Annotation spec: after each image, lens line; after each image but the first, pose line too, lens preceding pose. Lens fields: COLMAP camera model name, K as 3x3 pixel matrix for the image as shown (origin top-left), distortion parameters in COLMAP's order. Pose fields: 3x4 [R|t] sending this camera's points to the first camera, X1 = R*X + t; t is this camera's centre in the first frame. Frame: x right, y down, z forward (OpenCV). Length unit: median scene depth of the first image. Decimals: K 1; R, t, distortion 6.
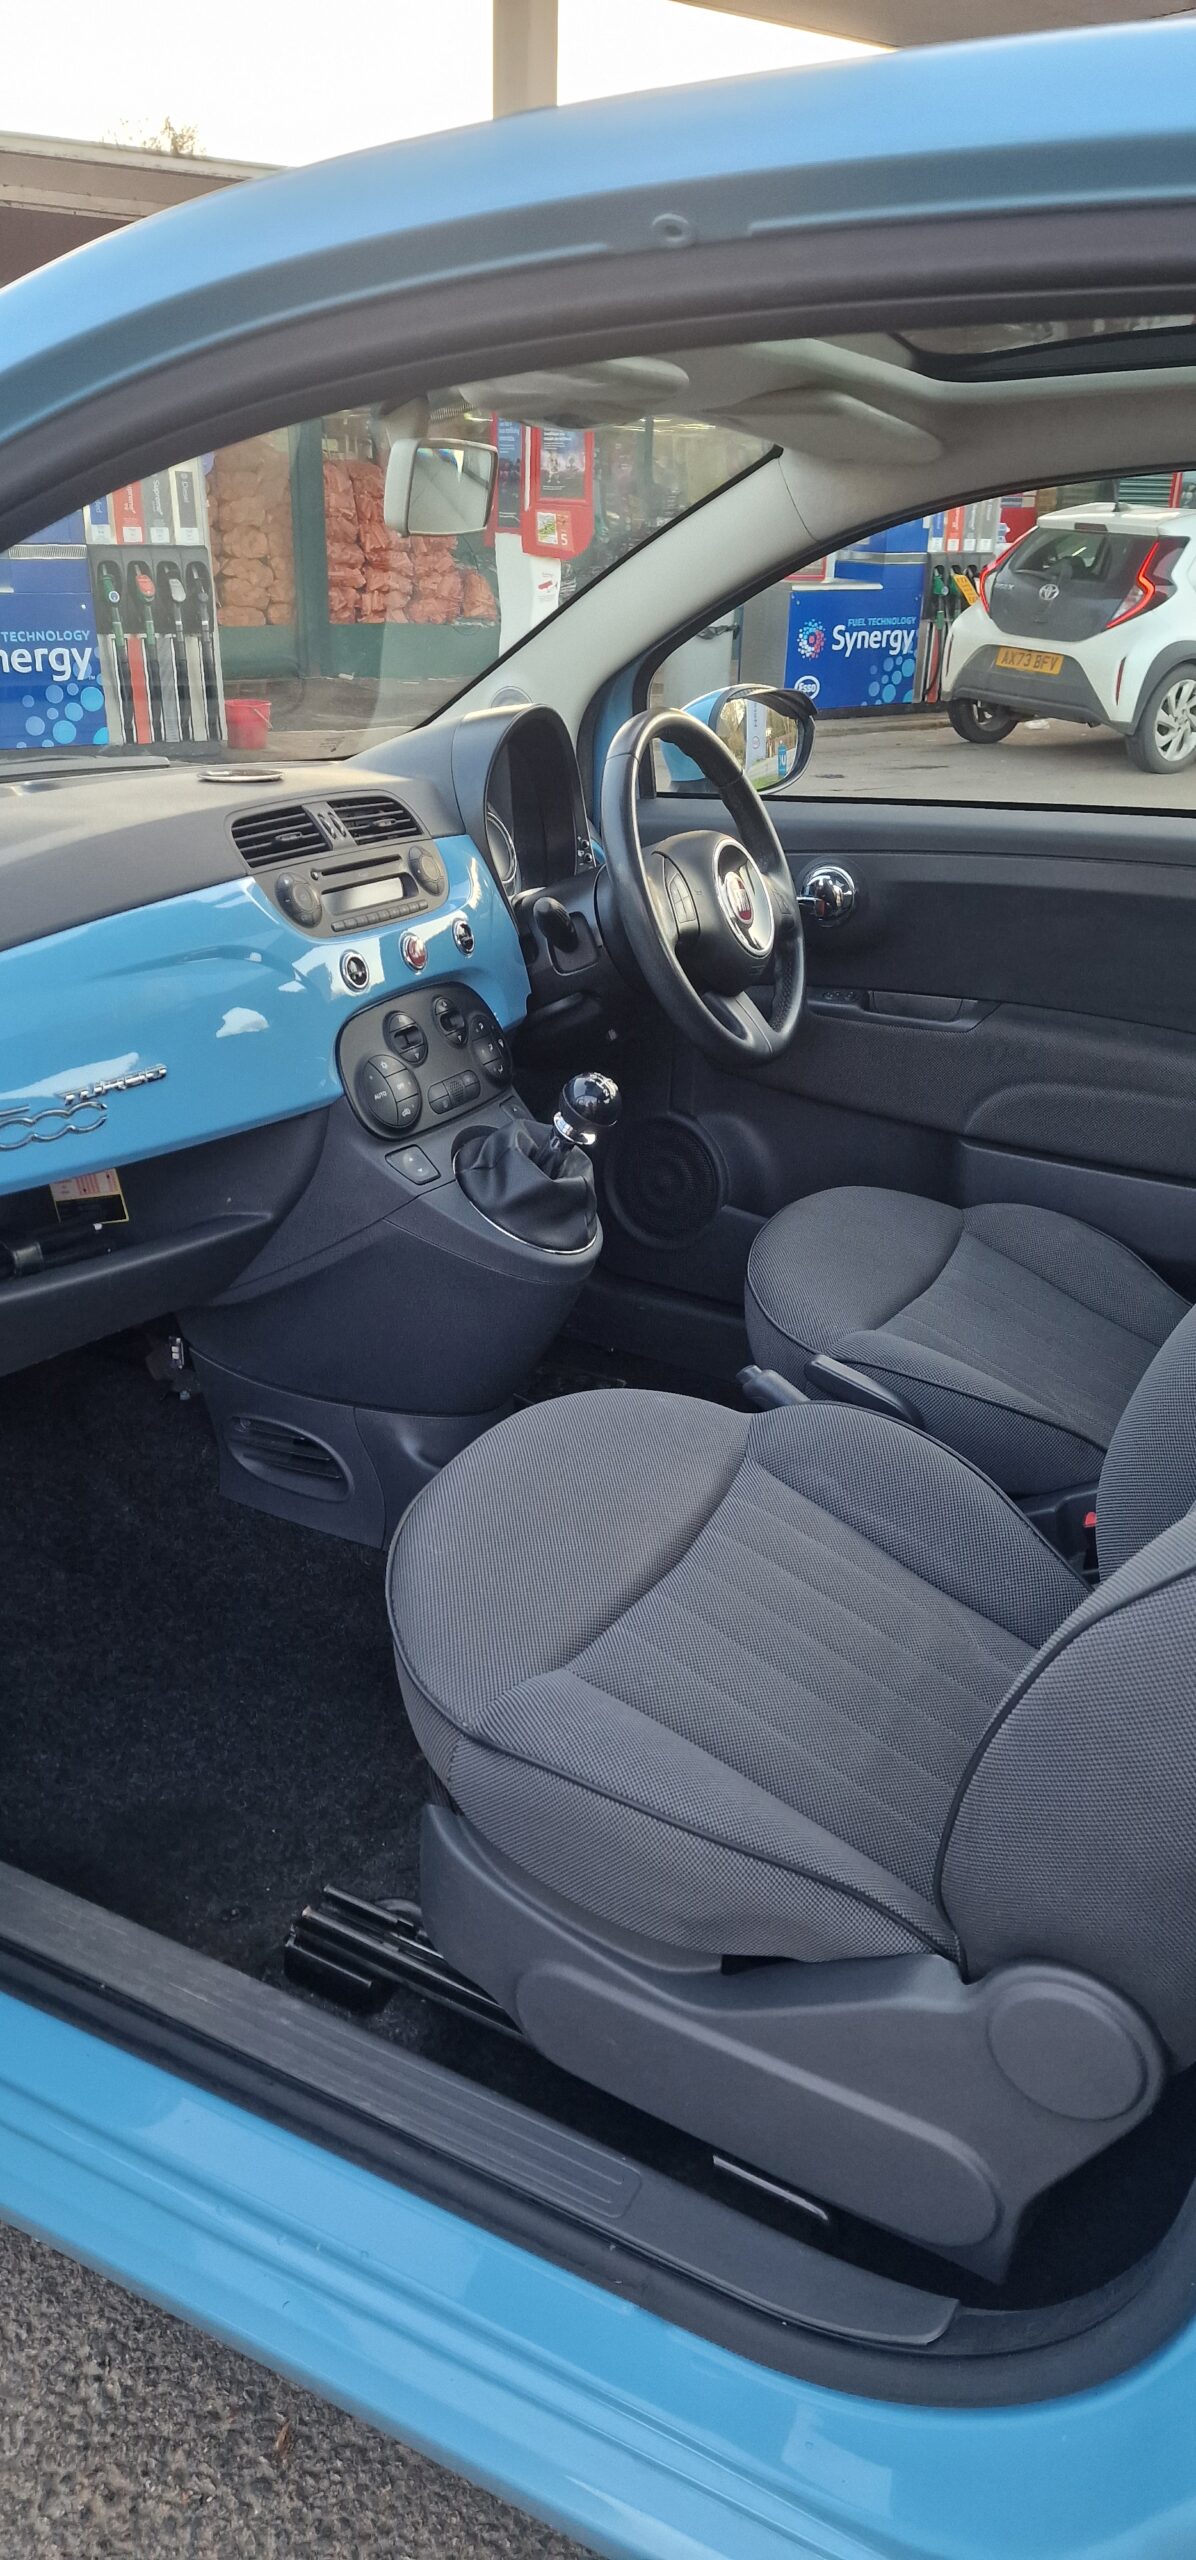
lens RADIAL K [[1638.4, 0, 598.0], [0, 1638.4, 1280.0], [0, 0, 1]] dist [0.043589, -0.000482]
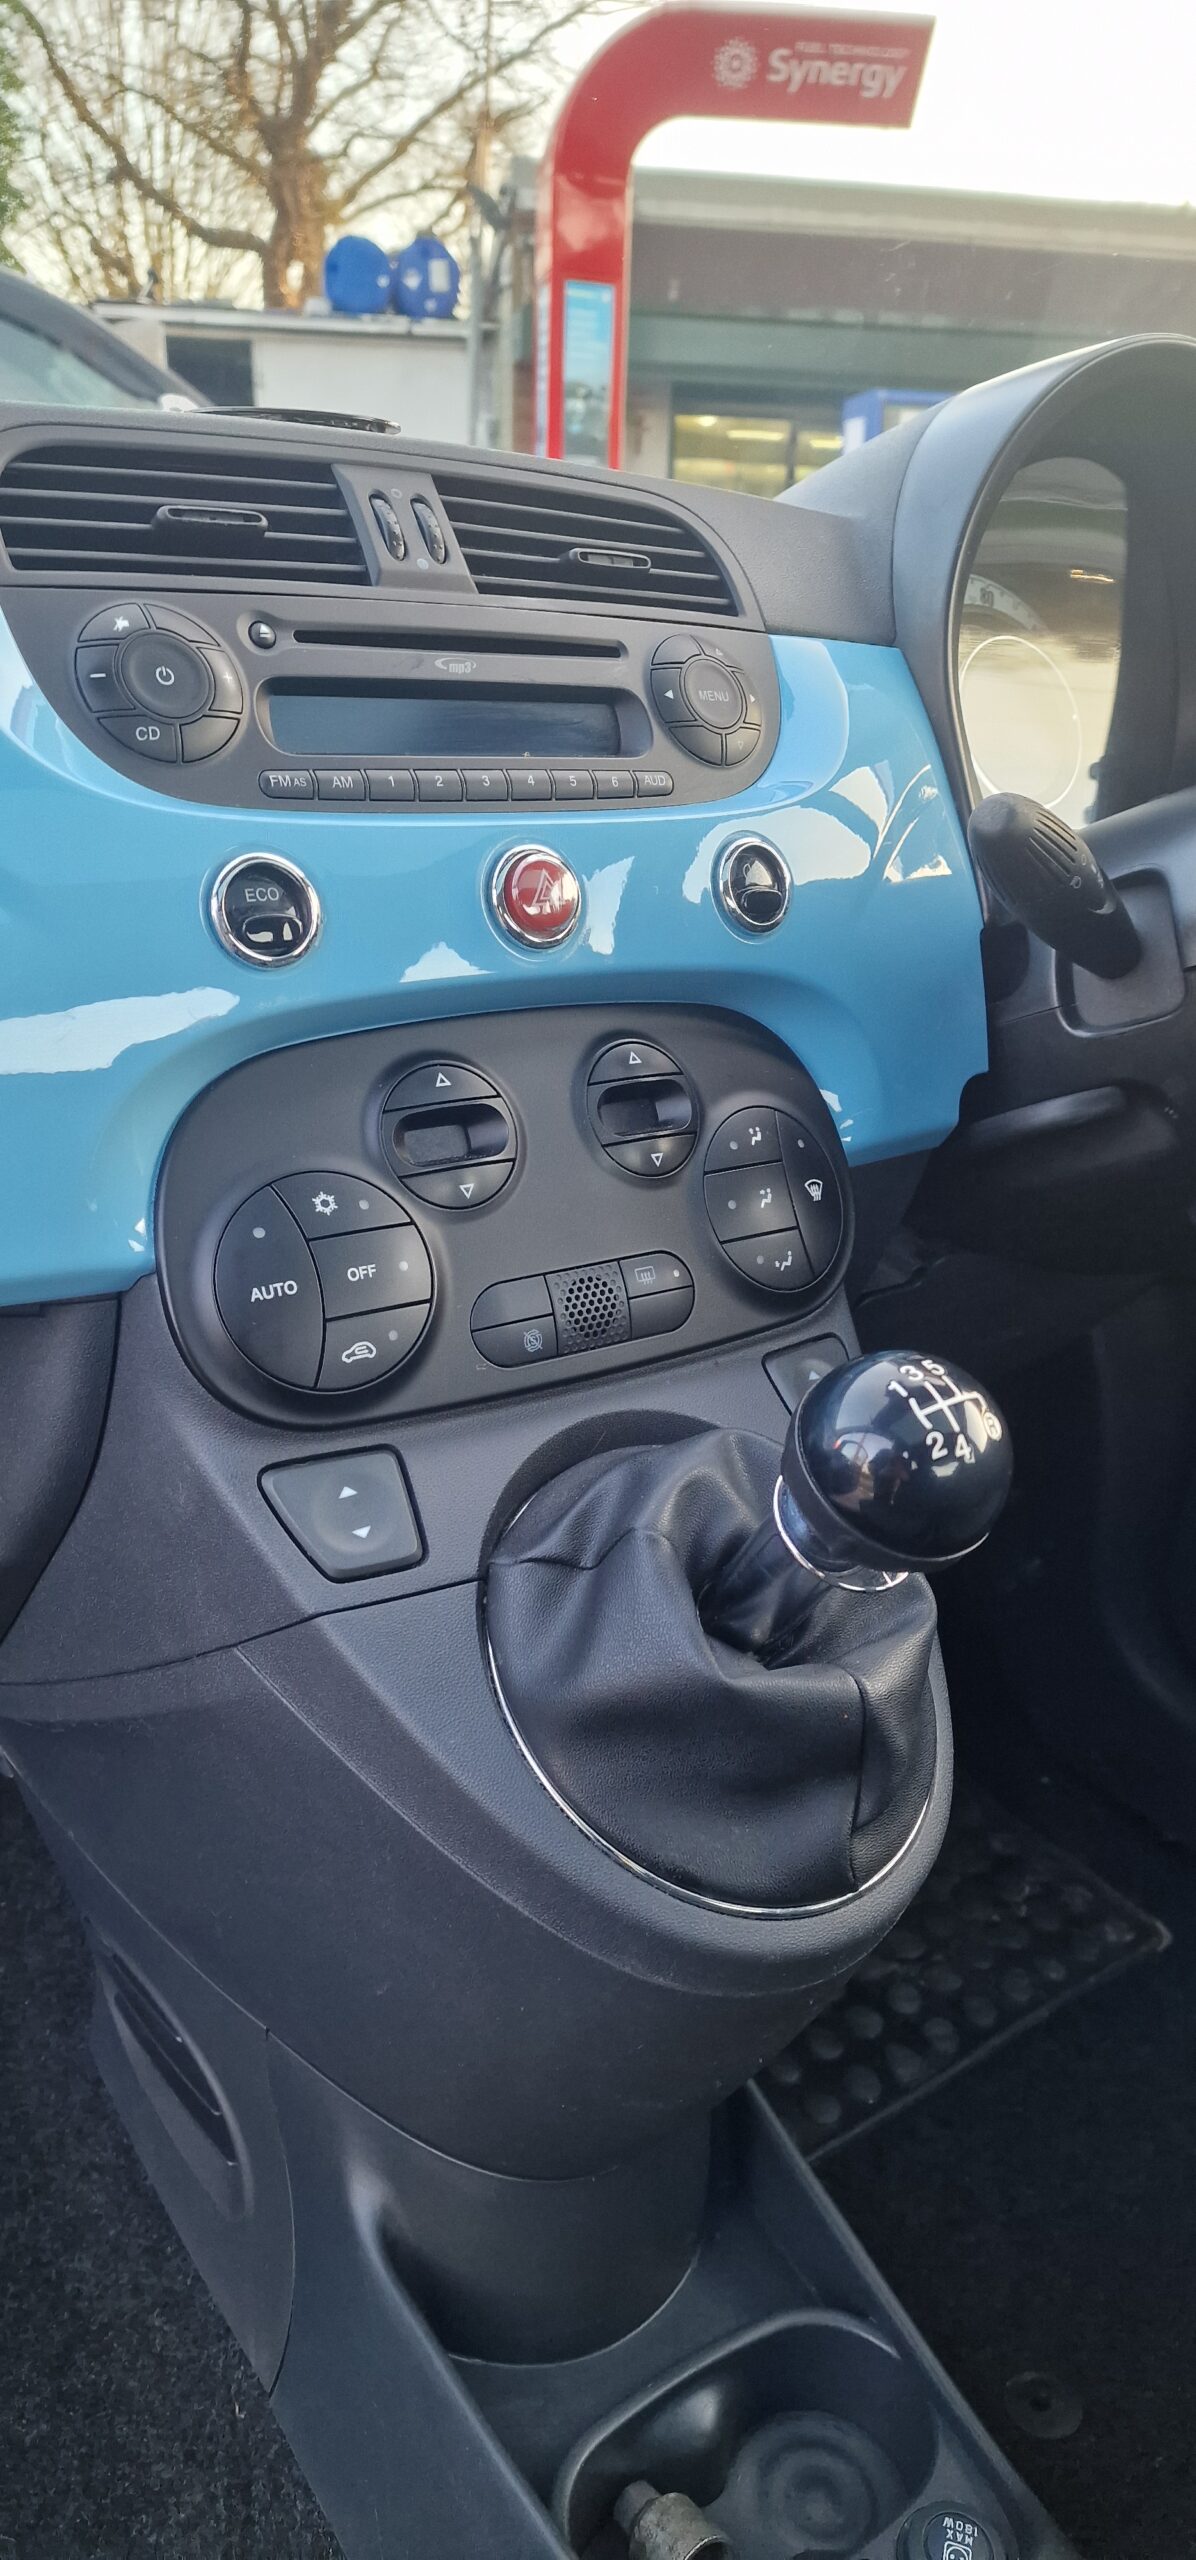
lens RADIAL K [[1638.4, 0, 598.0], [0, 1638.4, 1280.0], [0, 0, 1]] dist [0.043589, -0.000482]
pose [[0.872929, 0.193326, -0.447905, 0.068854], [-0.212199, 0.977192, 0.008221, -0.125860], [0.439279, 0.087868, 0.894043, 0.704189]]
